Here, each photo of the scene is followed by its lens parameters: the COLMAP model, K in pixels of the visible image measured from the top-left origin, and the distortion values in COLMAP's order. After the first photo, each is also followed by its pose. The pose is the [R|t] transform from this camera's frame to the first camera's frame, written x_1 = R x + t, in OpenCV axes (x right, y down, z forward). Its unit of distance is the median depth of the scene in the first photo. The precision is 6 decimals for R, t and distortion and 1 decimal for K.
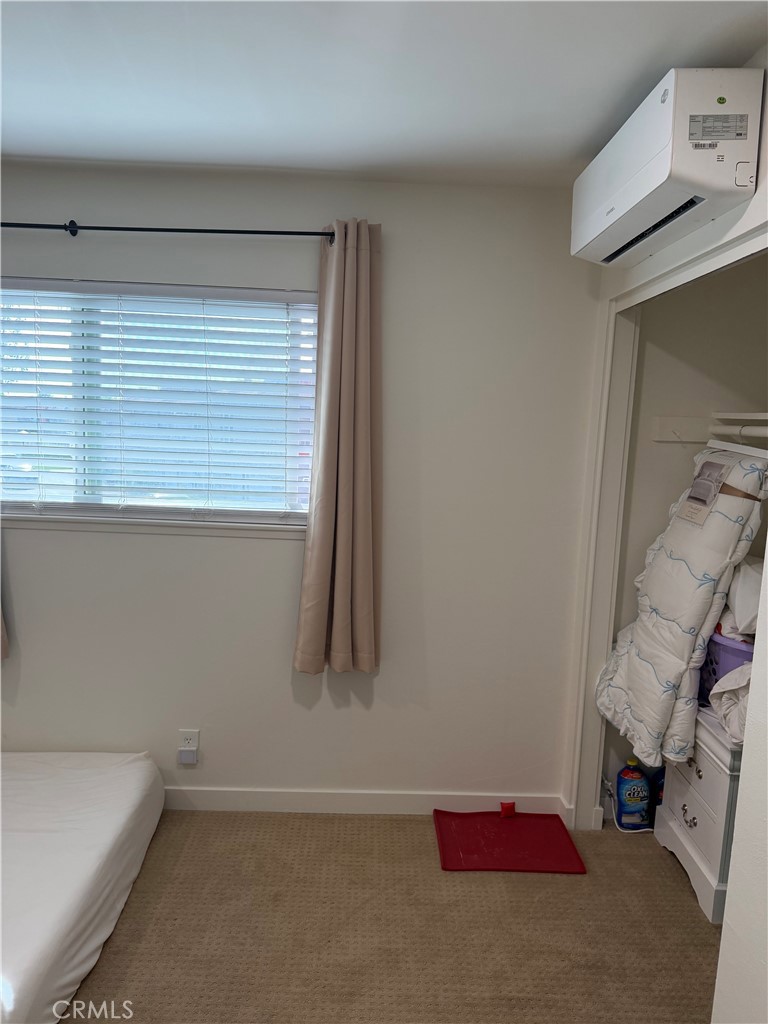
lens RADIAL K [[722.7, 0, 381.6], [0, 722.7, 514.8], [0, 0, 1]] dist [0.067512, -0.096728]
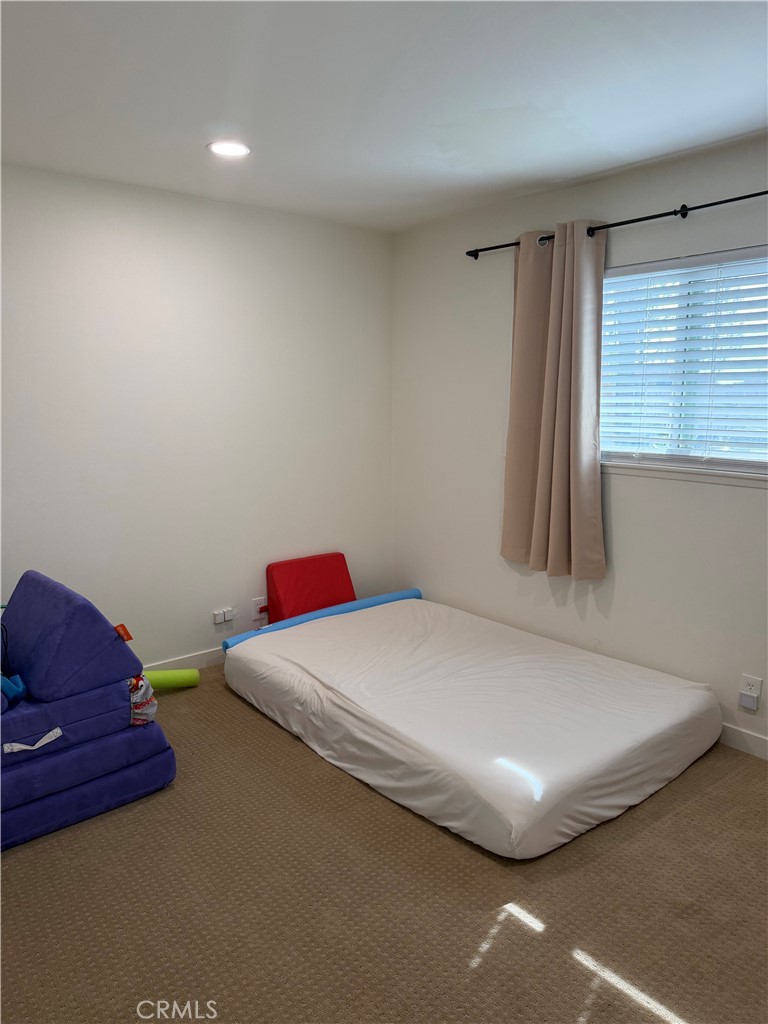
lens RADIAL K [[722.7, 0, 385.5], [0, 722.7, 514.1], [0, 0, 1]] dist [0.067512, -0.096728]
pose [[0.628744, 0.093660, -0.771951, 0.198363], [-0.068472, 0.995532, 0.065017, 0.033599], [0.774592, 0.011978, 0.632348, -0.070463]]
